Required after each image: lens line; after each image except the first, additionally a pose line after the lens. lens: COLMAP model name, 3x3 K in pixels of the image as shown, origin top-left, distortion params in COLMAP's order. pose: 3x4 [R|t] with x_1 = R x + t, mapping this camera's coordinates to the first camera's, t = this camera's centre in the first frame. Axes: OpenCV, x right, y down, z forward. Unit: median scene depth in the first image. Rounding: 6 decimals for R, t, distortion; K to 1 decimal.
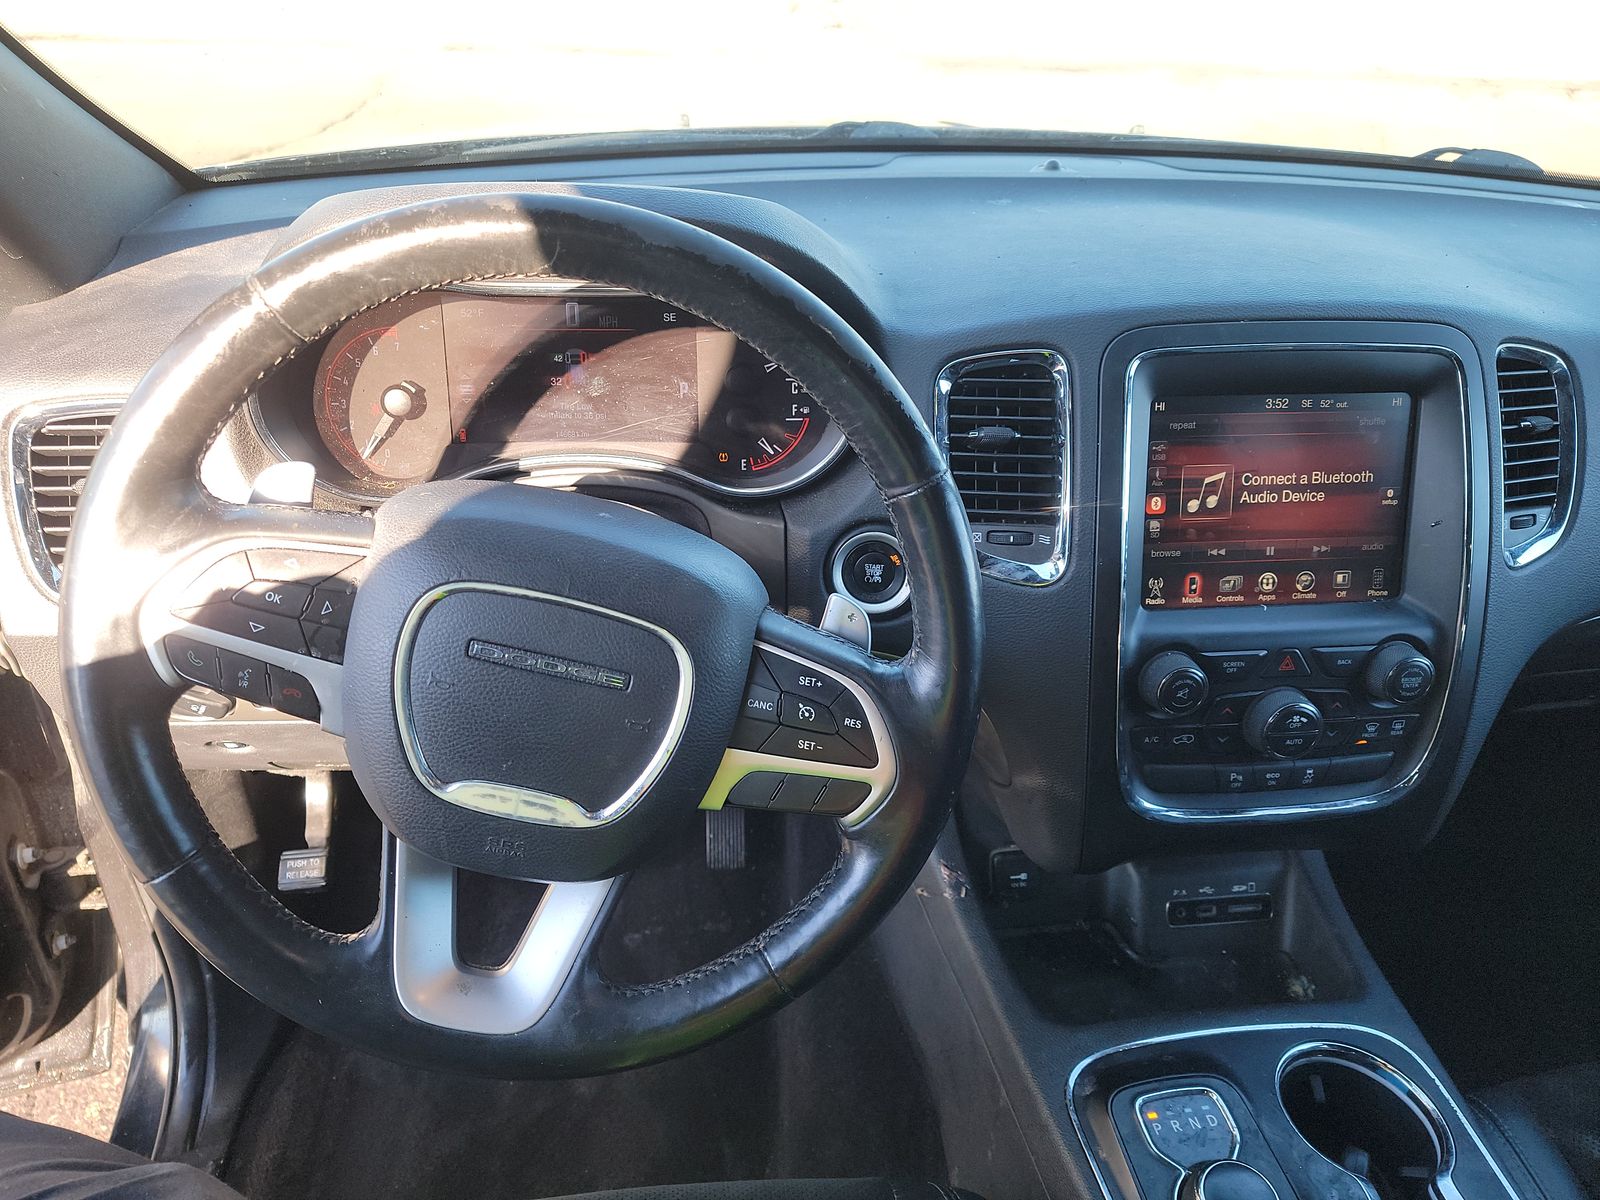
lens RADIAL K [[1105.1, 0, 790.1], [0, 1105.1, 603.1], [0, 0, 1]] dist [0.060239, -0.037027]
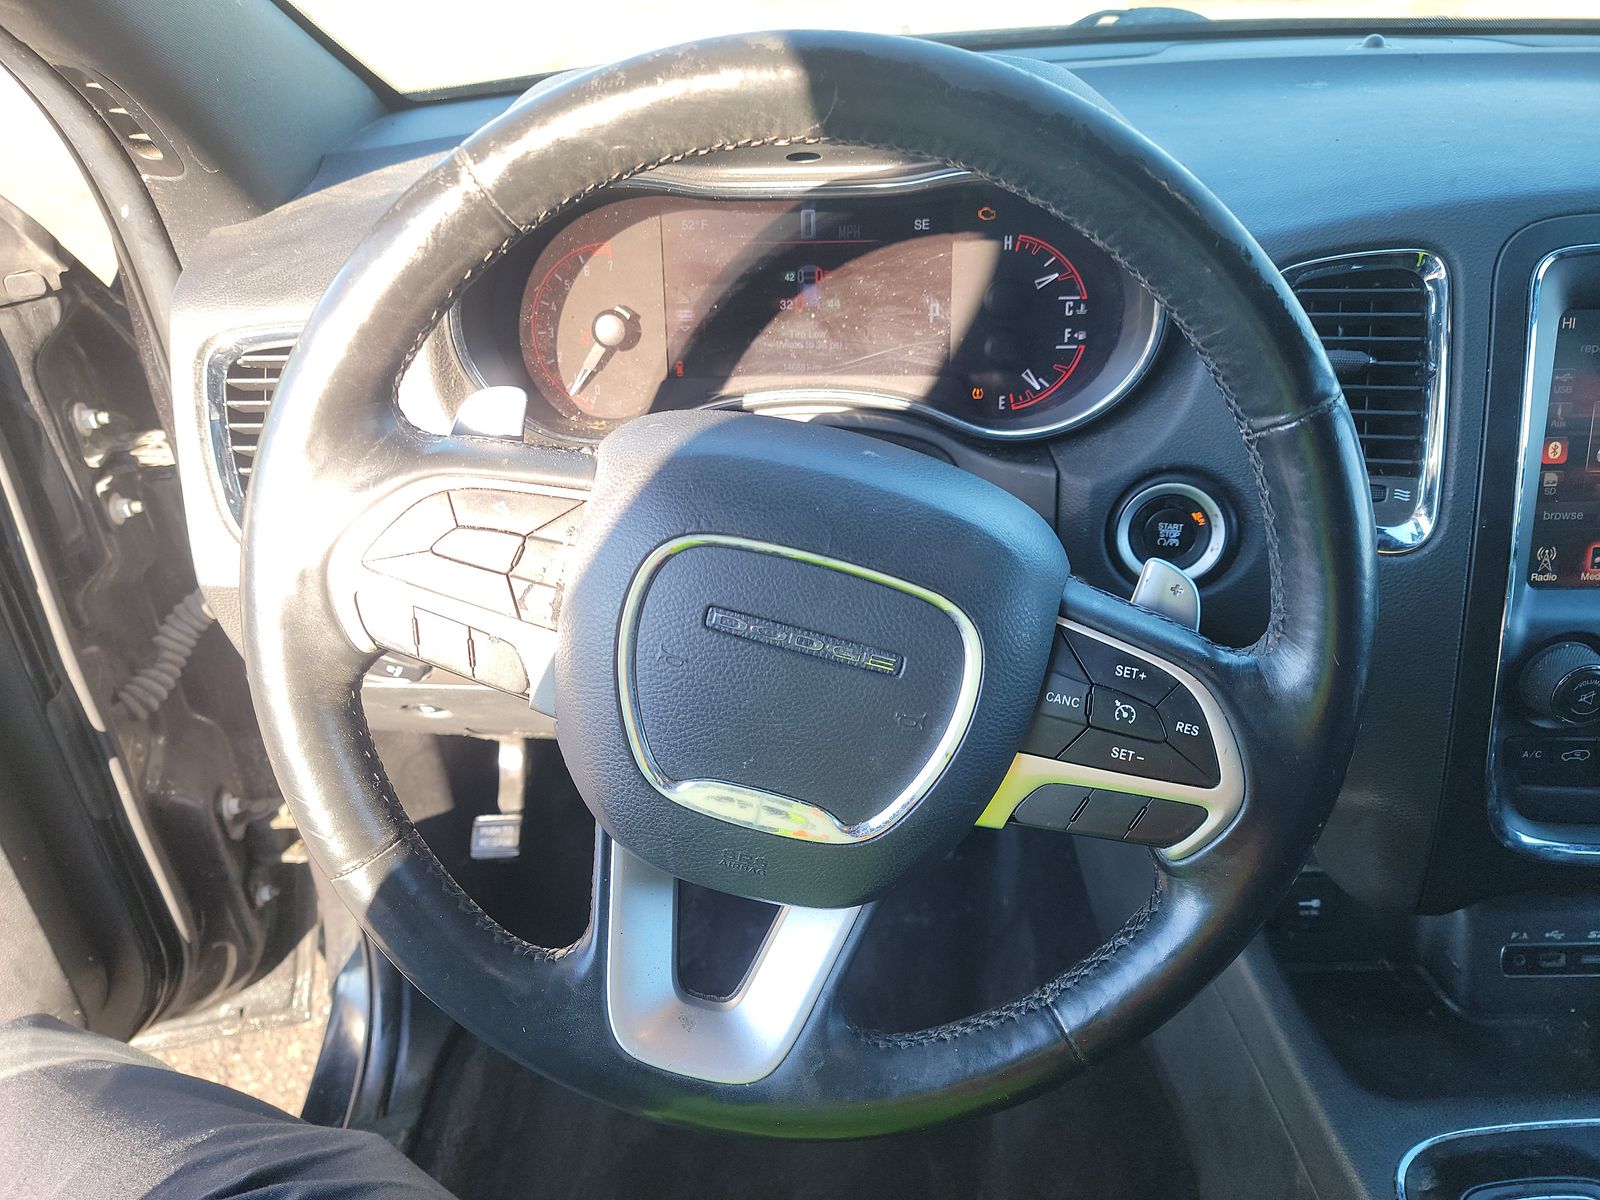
lens RADIAL K [[1105.1, 0, 800.6], [0, 1105.1, 596.5], [0, 0, 1]] dist [0.060239, -0.037027]
pose [[0.990016, 0.025909, -0.138551, -0.080609], [-0.022172, 0.999349, 0.028447, 0.001202], [0.139198, -0.025091, 0.989947, 0.157828]]
